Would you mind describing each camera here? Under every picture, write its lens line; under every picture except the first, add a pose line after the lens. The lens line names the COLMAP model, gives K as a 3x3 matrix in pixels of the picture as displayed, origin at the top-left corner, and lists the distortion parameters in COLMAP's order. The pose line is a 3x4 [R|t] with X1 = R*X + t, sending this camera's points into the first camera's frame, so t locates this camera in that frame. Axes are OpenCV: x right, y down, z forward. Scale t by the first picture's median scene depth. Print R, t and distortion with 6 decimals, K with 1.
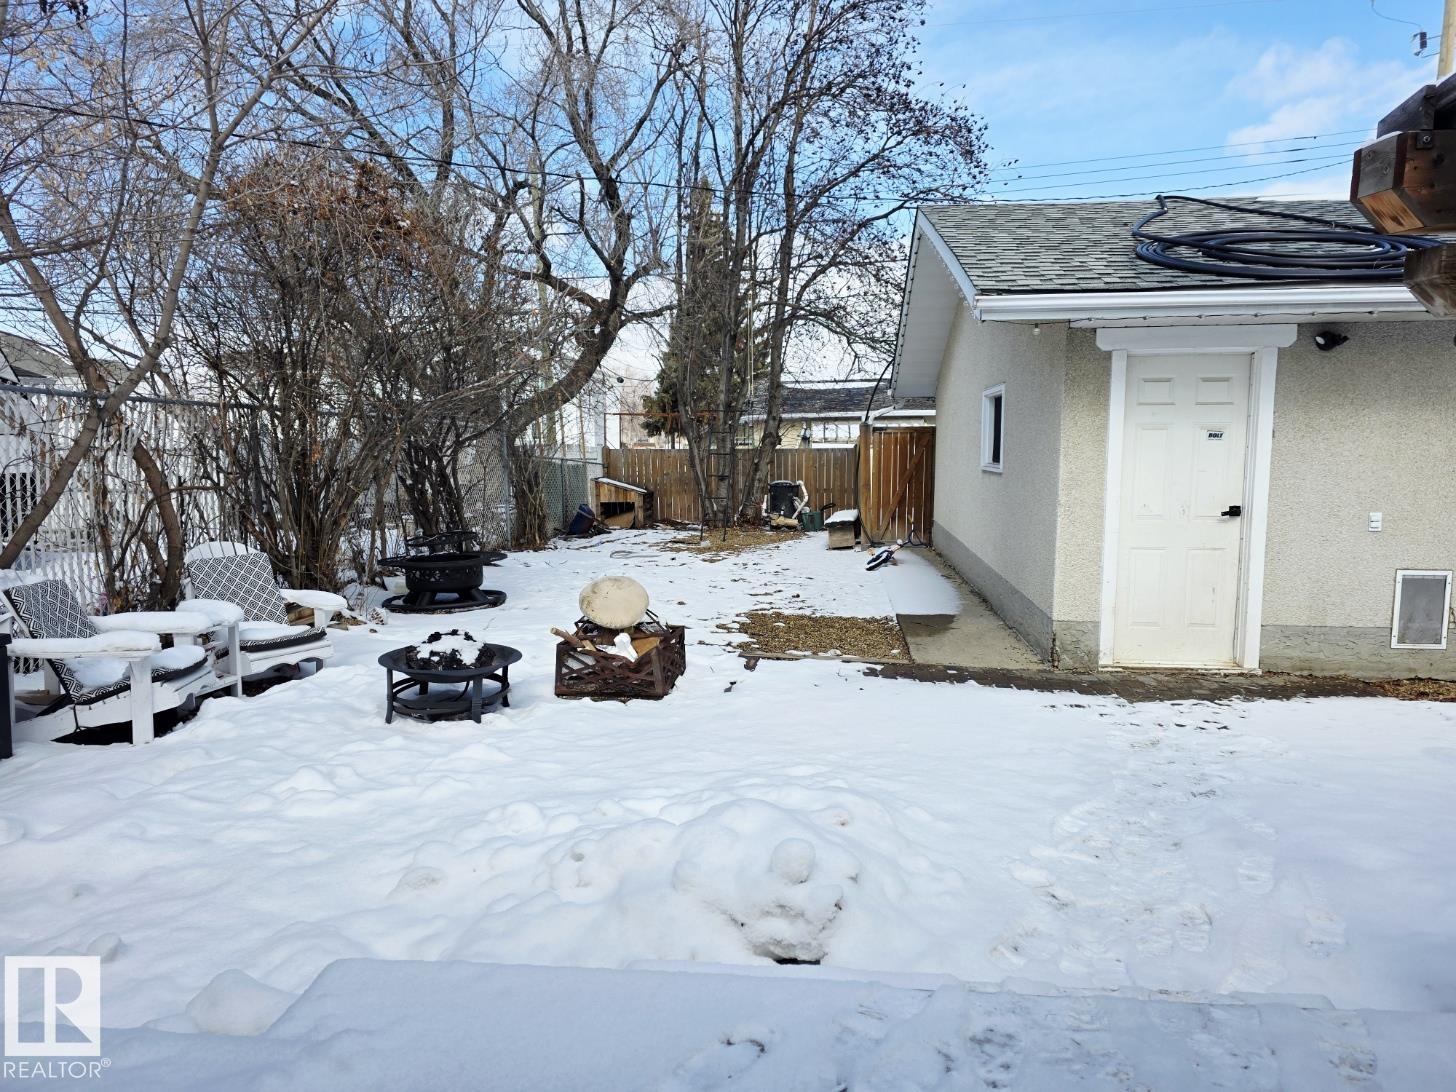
lens RADIAL K [[973.9, 0, 734.6], [0, 973.9, 553.8], [0, 0, 1]] dist [0.070894, -0.061257]
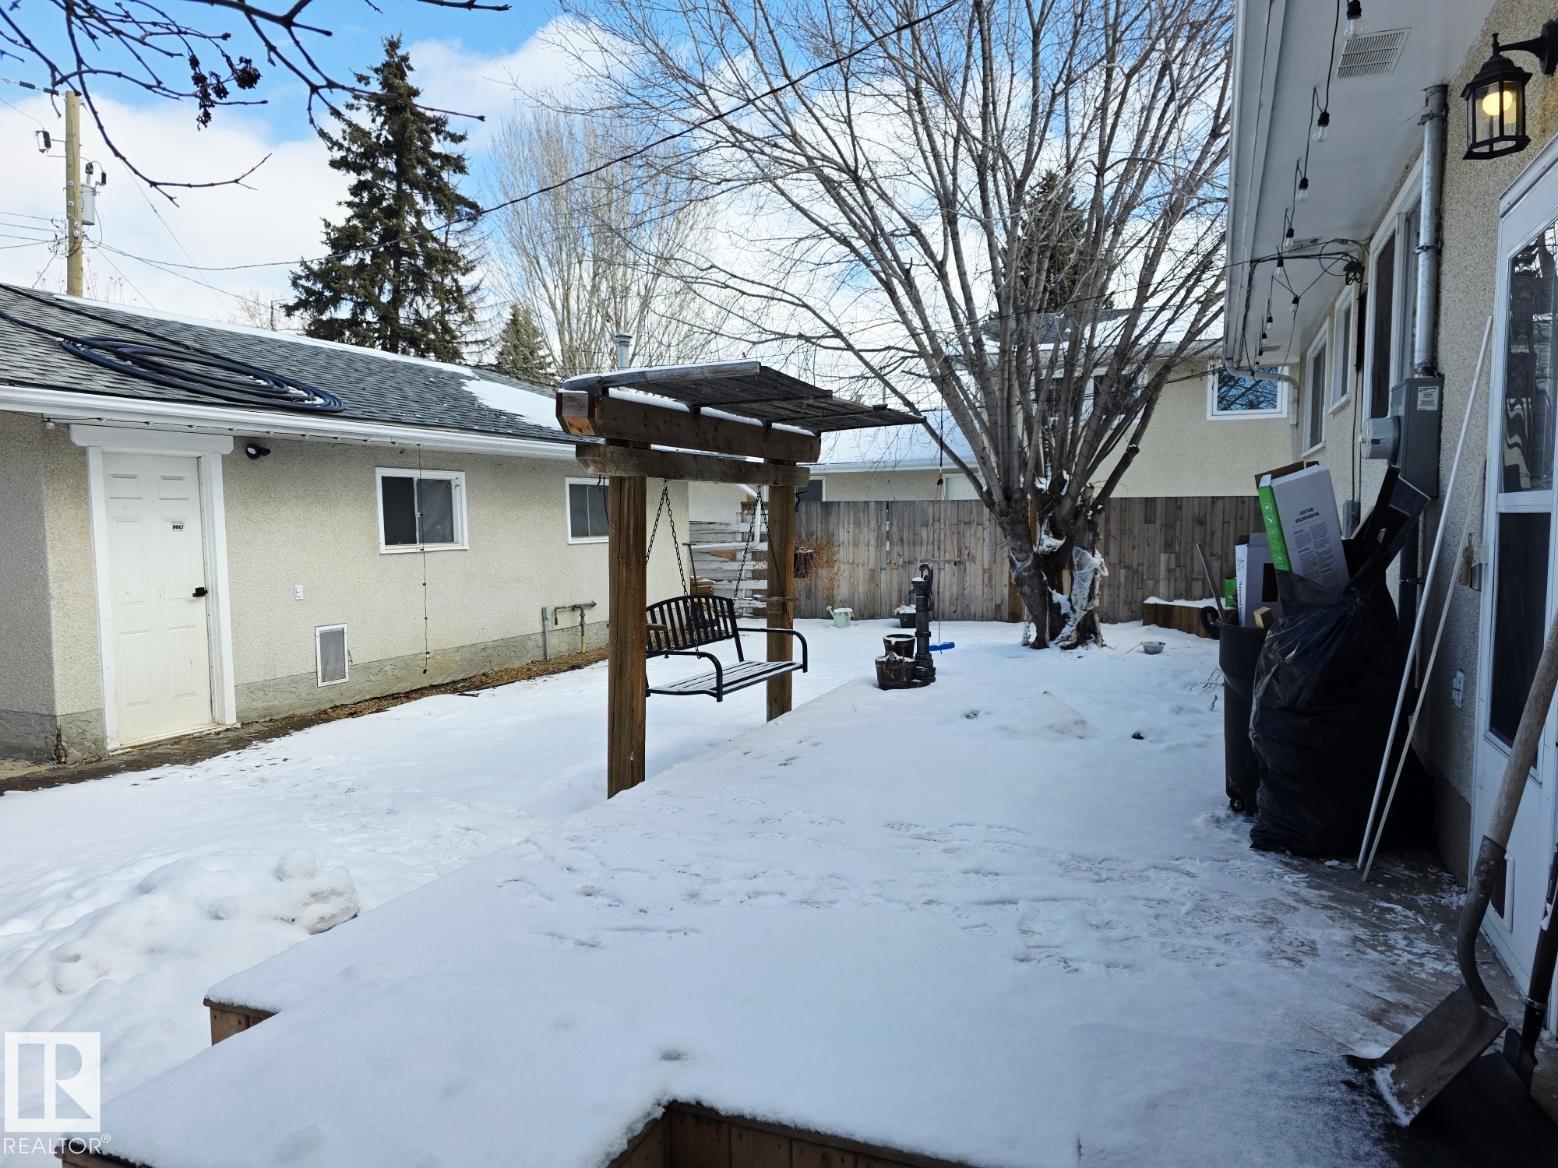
lens RADIAL K [[1044.1, 0, 801.4], [0, 1044.1, 598.0], [0, 0, 1]] dist [0.057884, -0.055321]
pose [[0.281122, -0.075207, 0.956721, -0.497347], [0.119223, 0.991938, 0.042943, -0.005960], [-0.952237, 0.101991, 0.287822, -0.024944]]
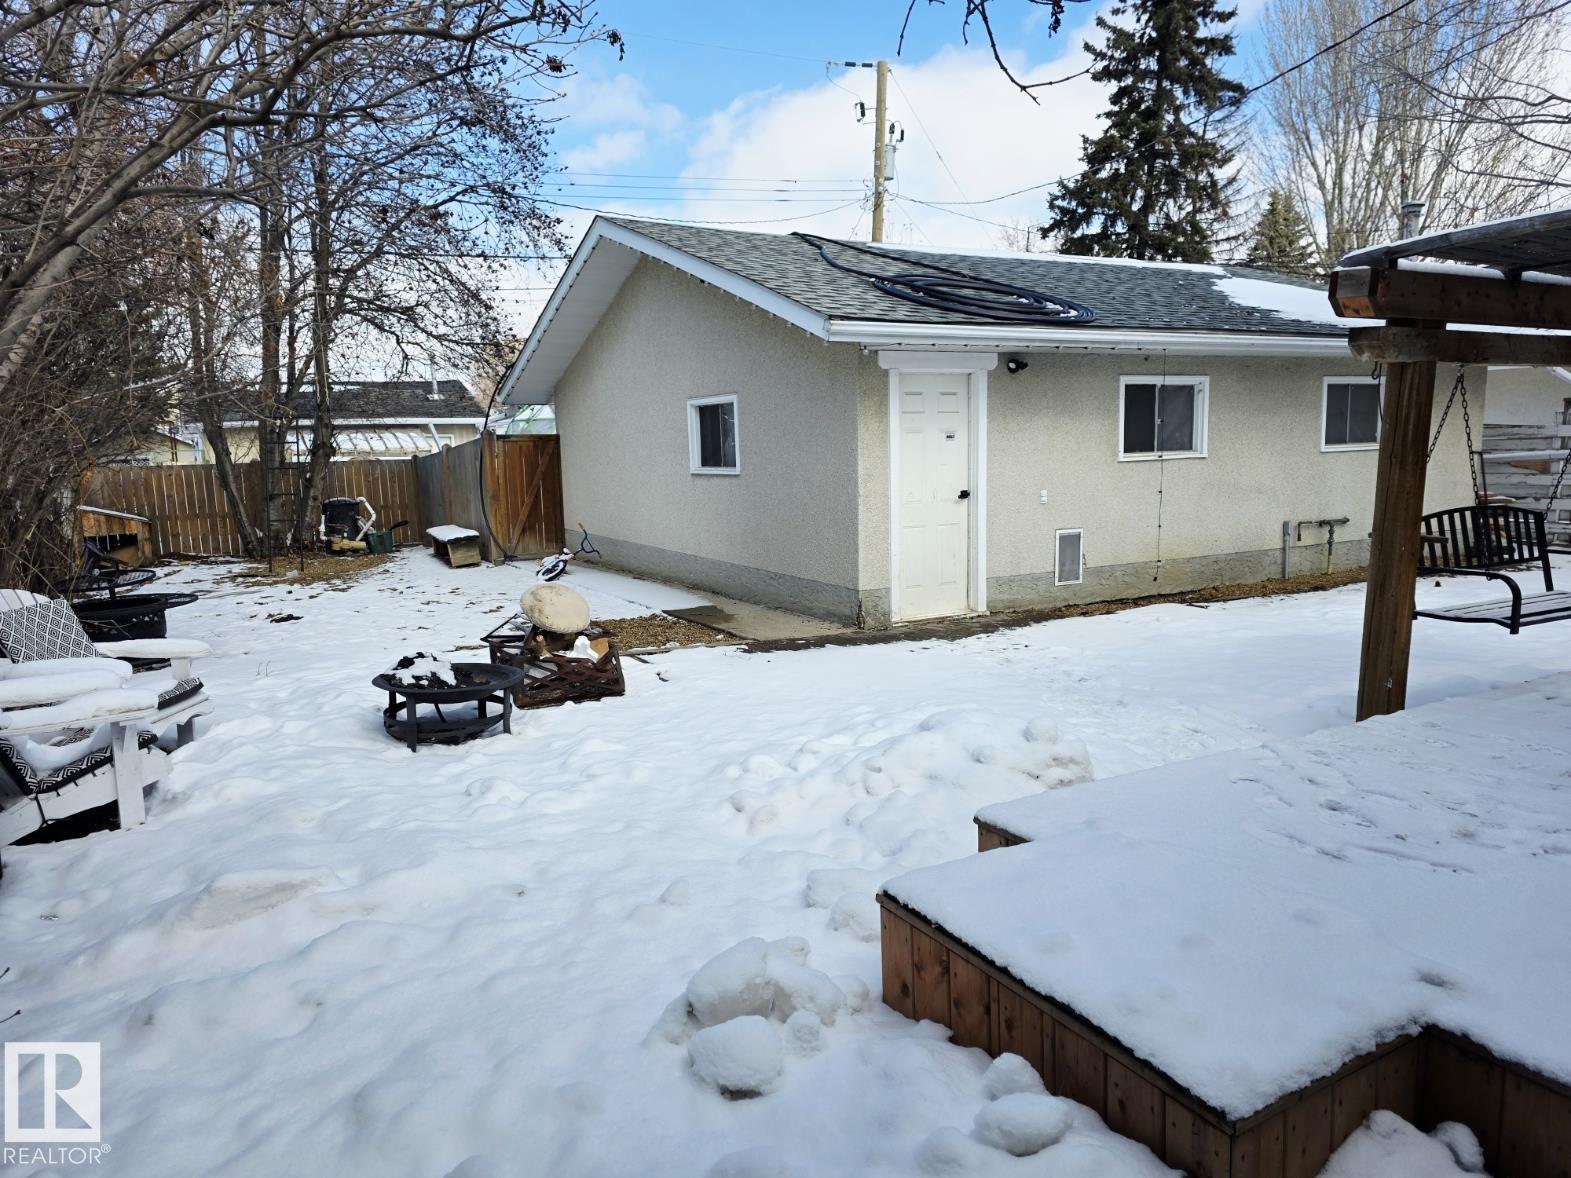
lens RADIAL K [[1057.6, 0, 783.9], [0, 1057.6, 597.1], [0, 0, 1]] dist [0.076466, -0.070573]
pose [[0.818379, -0.097063, 0.566422, -0.524351], [0.085968, 0.995220, 0.046333, 0.007578], [-0.568212, 0.010776, 0.822812, -0.026803]]
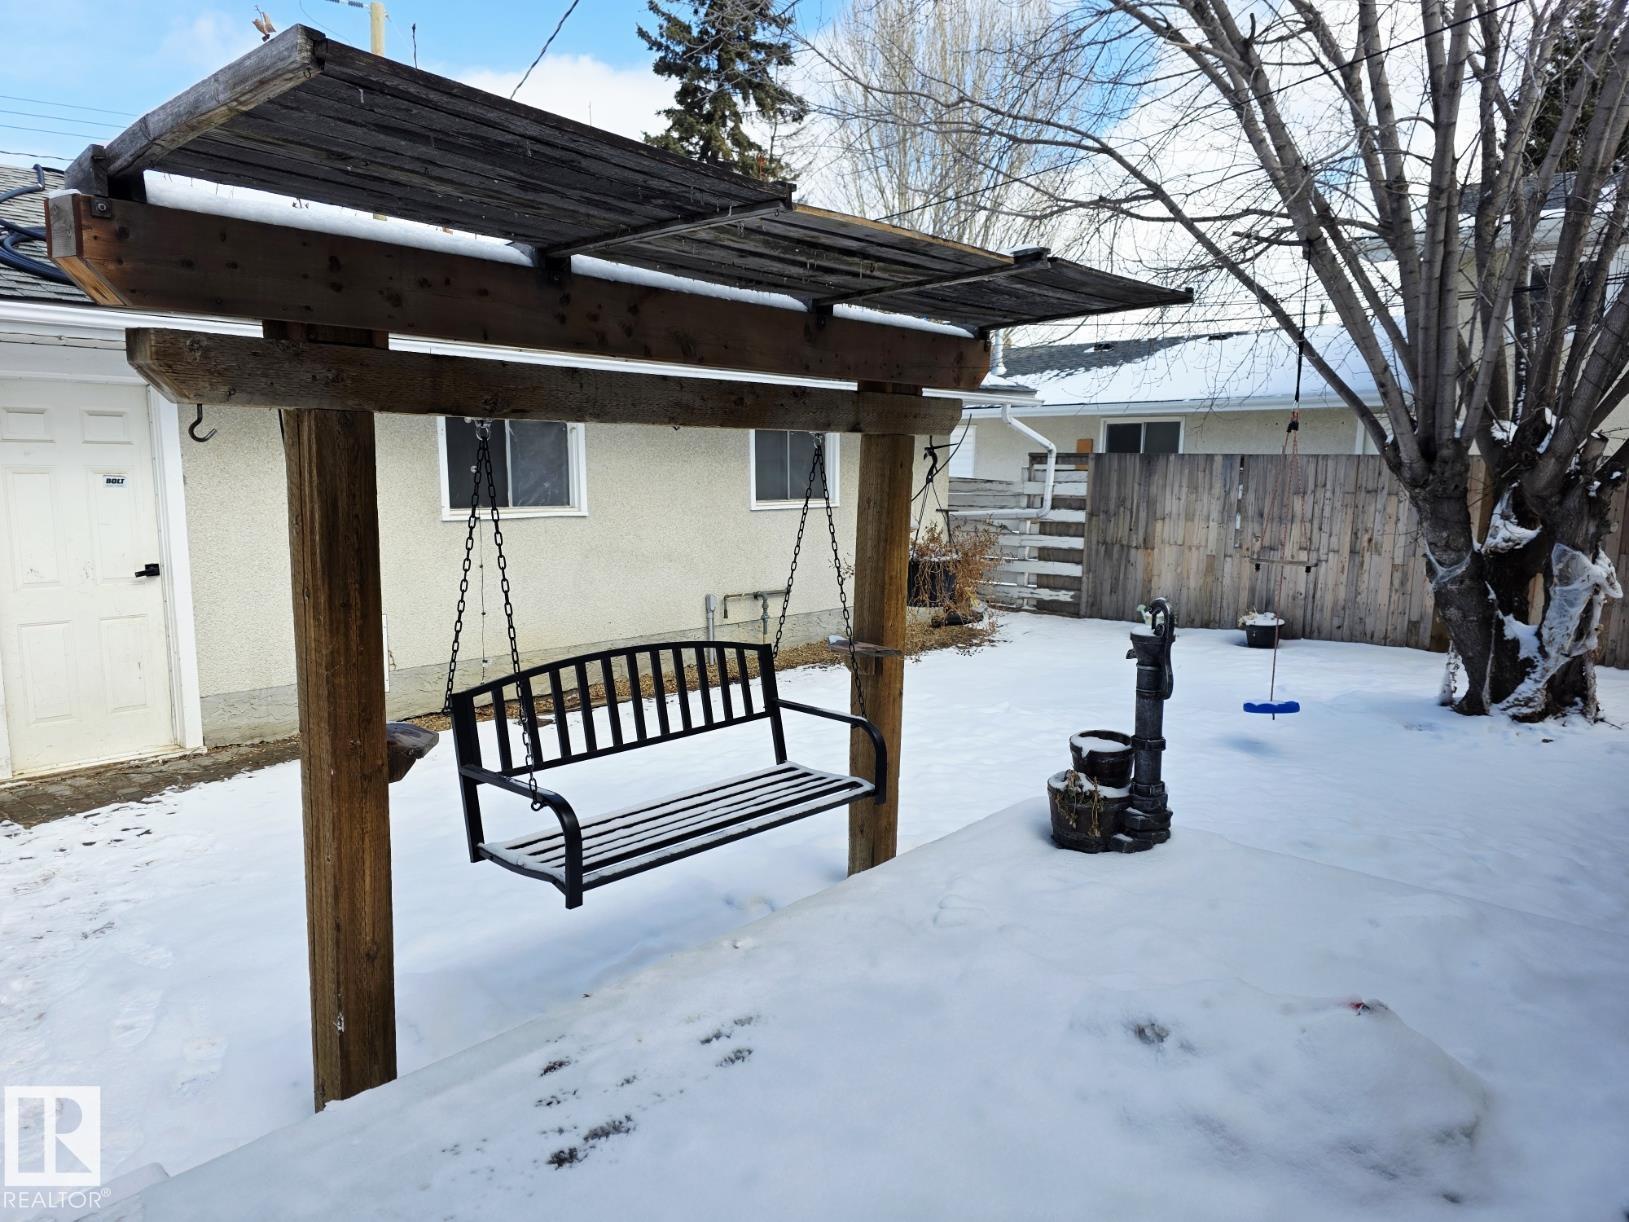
lens RADIAL K [[1091.9, 0, 812.5], [0, 1091.9, 625.9], [0, 0, 1]] dist [0.056305, -0.052238]
pose [[0.594877, -0.111182, 0.796091, 0.082507], [0.081019, 0.993638, 0.078230, -0.024689], [-0.799723, 0.017962, 0.600100, -0.029249]]
